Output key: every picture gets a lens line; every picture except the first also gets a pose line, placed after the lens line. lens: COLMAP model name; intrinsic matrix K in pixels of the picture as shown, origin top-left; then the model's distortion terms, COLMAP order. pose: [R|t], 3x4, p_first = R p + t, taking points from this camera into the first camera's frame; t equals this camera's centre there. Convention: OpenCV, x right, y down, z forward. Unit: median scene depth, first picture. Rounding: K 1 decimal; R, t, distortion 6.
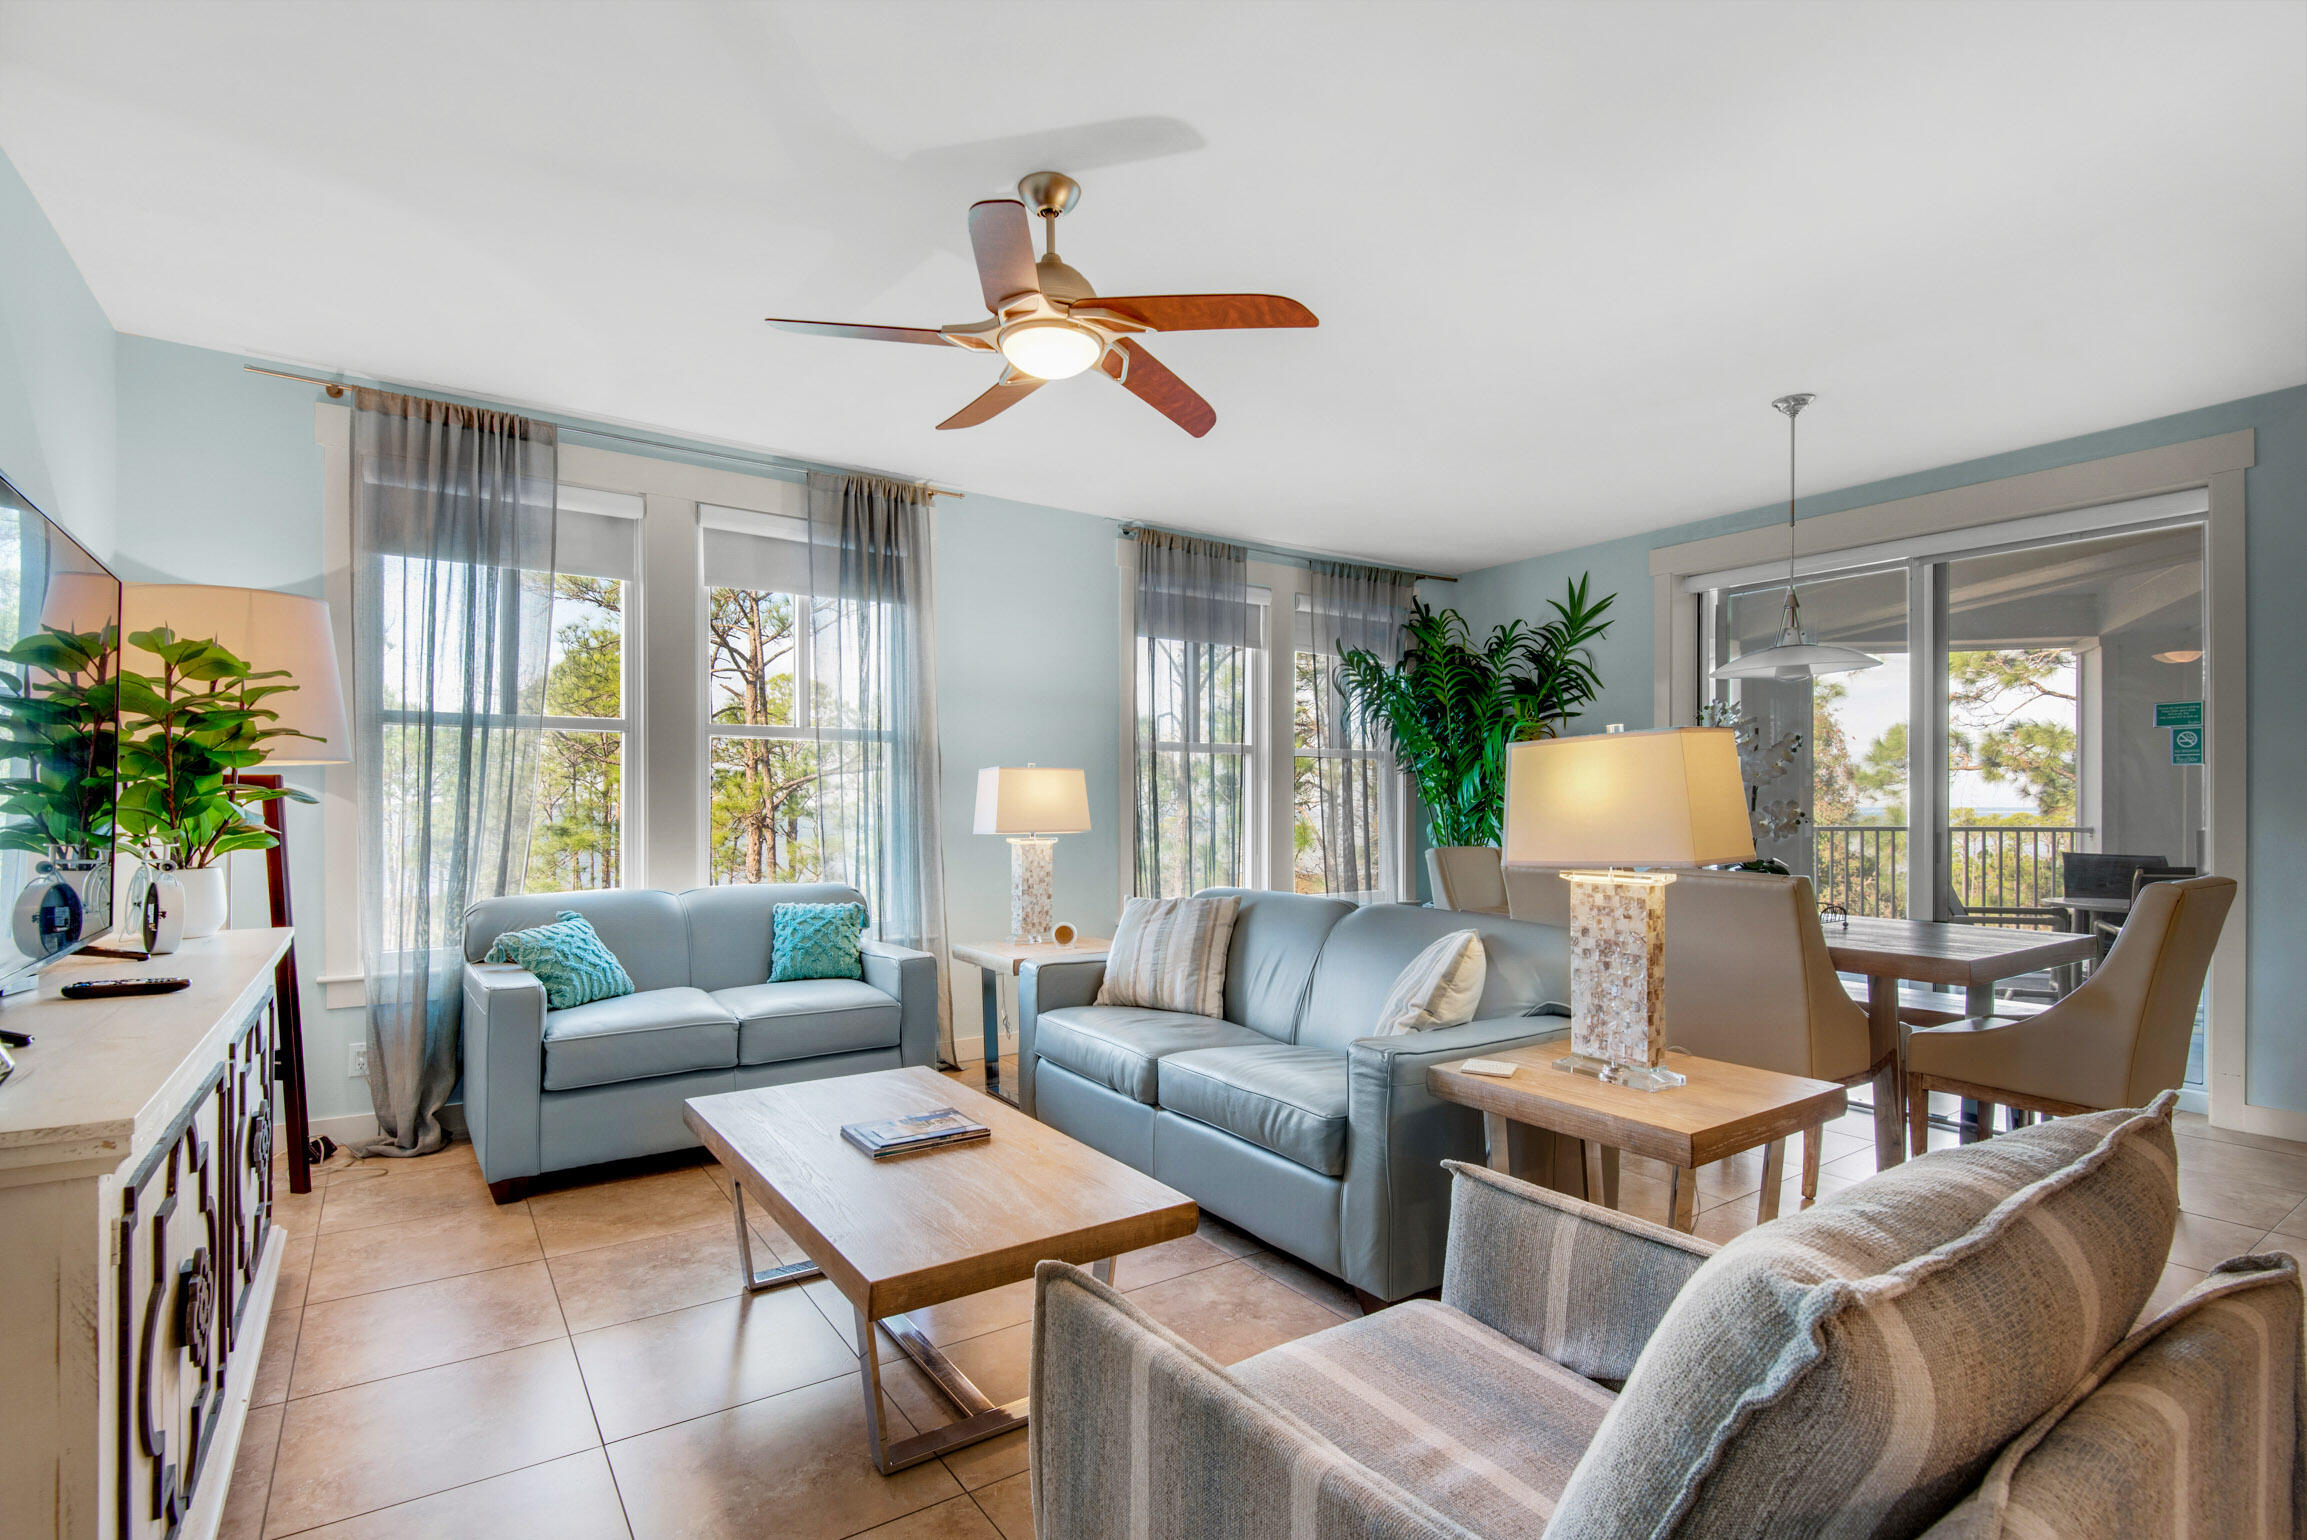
lens RADIAL K [[1086.0, 0, 1140.8], [0, 1086.0, 798.7], [0, 0, 1]] dist [0.004478, 0.000315]
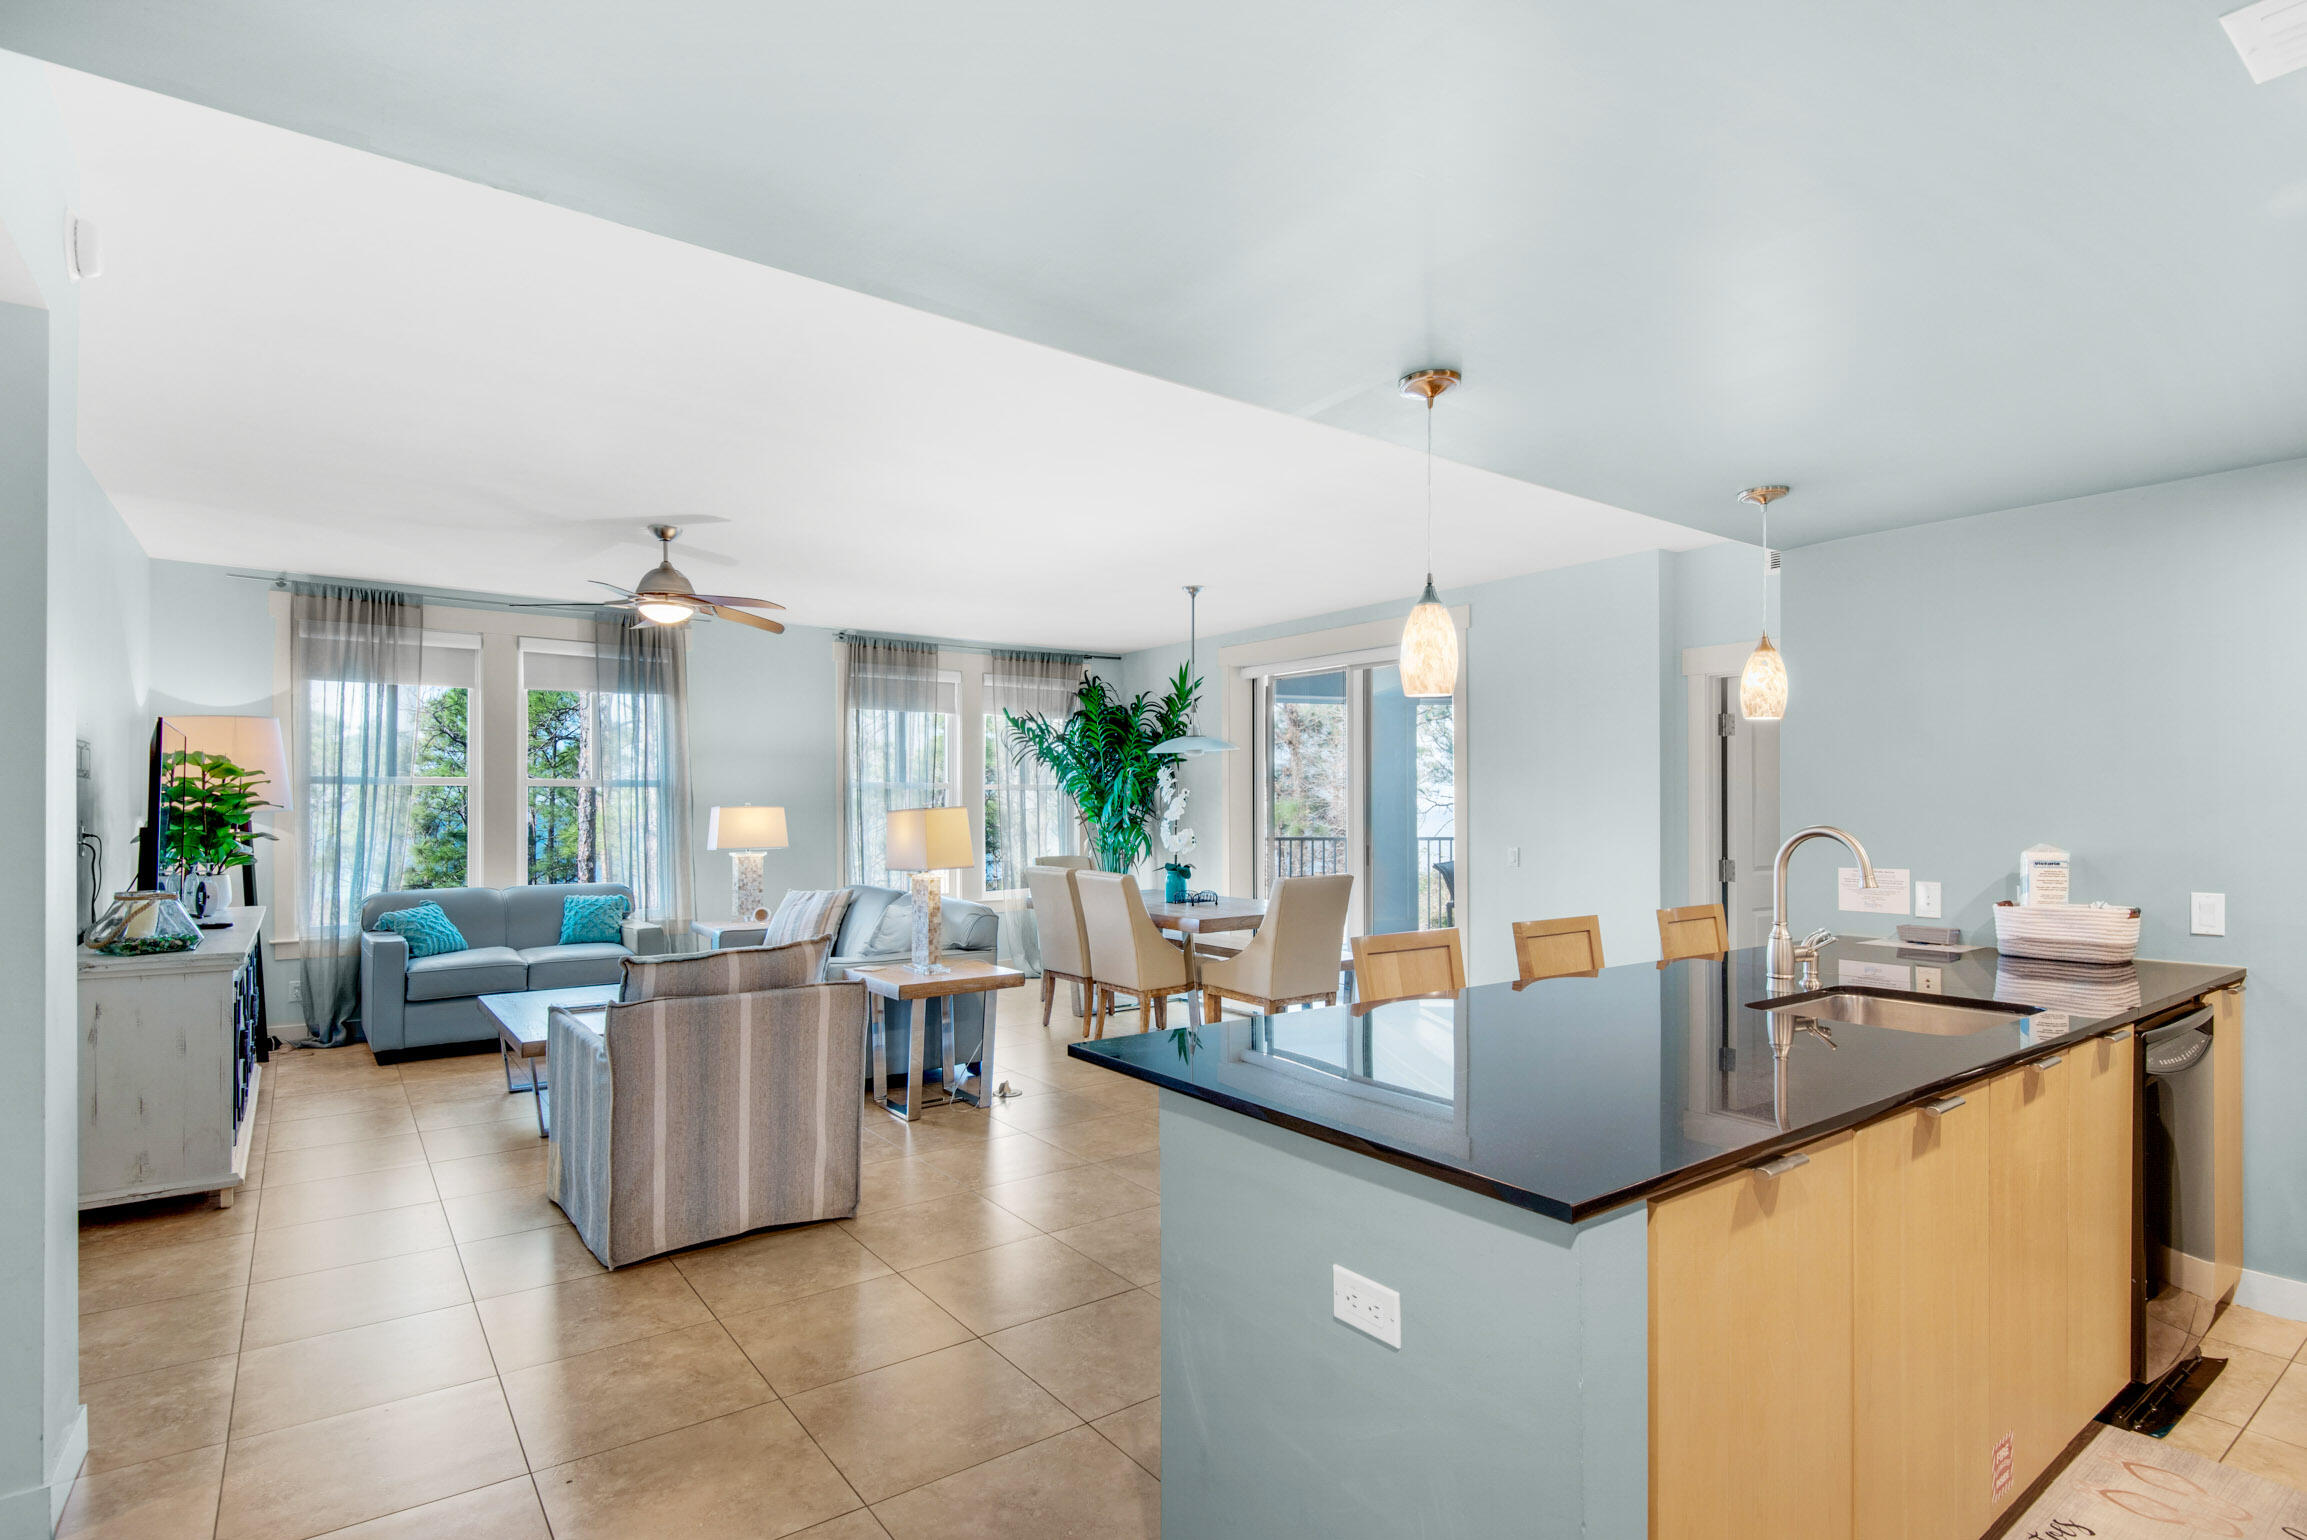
lens RADIAL K [[1135.2, 0, 1153.6], [0, 1135.2, 793.7], [0, 0, 1]] dist [0.000337, 0.000039]
pose [[0.999205, -0.001403, 0.039844, 0.477862], [0.001546, 0.999992, -0.003562, -0.046642], [-0.039838, 0.003621, 0.999200, -0.719757]]
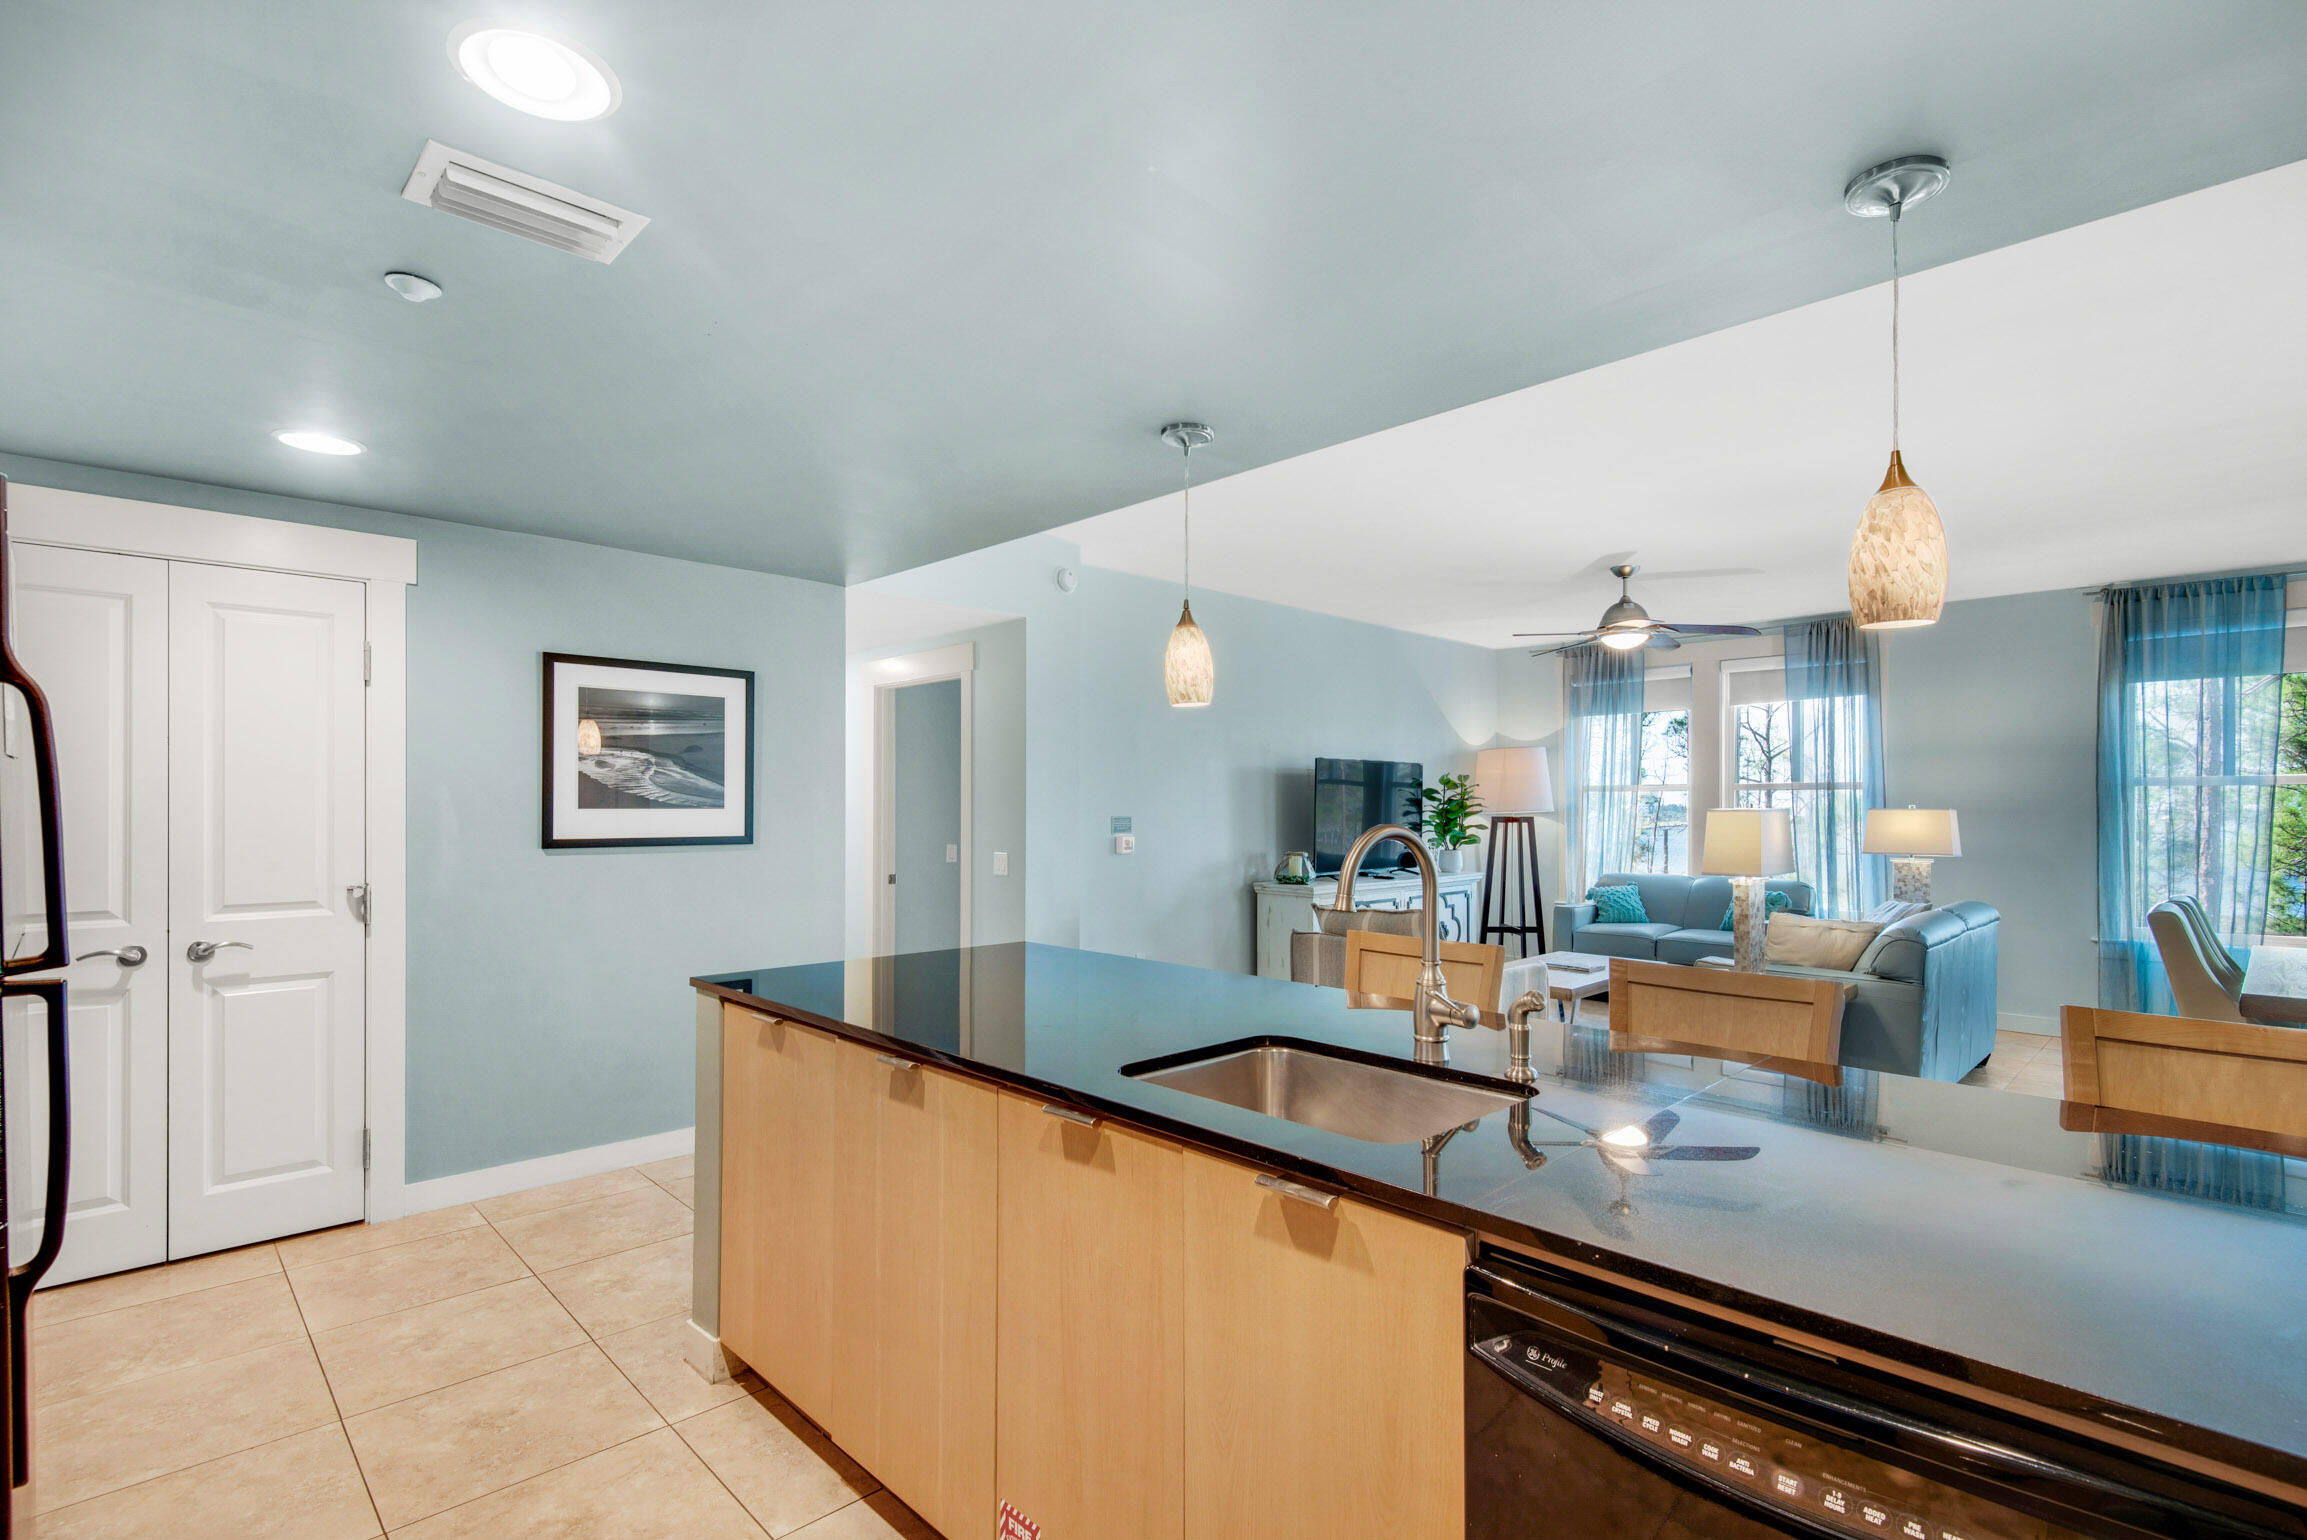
lens RADIAL K [[1063.1, 0, 1147.0], [0, 1063.1, 801.1], [0, 0, 1]] dist [0.036885, -0.025655]
pose [[0.169333, -0.007105, -0.985533, 1.300653], [0.004735, 0.999968, -0.006396, -0.039400], [0.985548, -0.003584, 0.169361, -0.245093]]
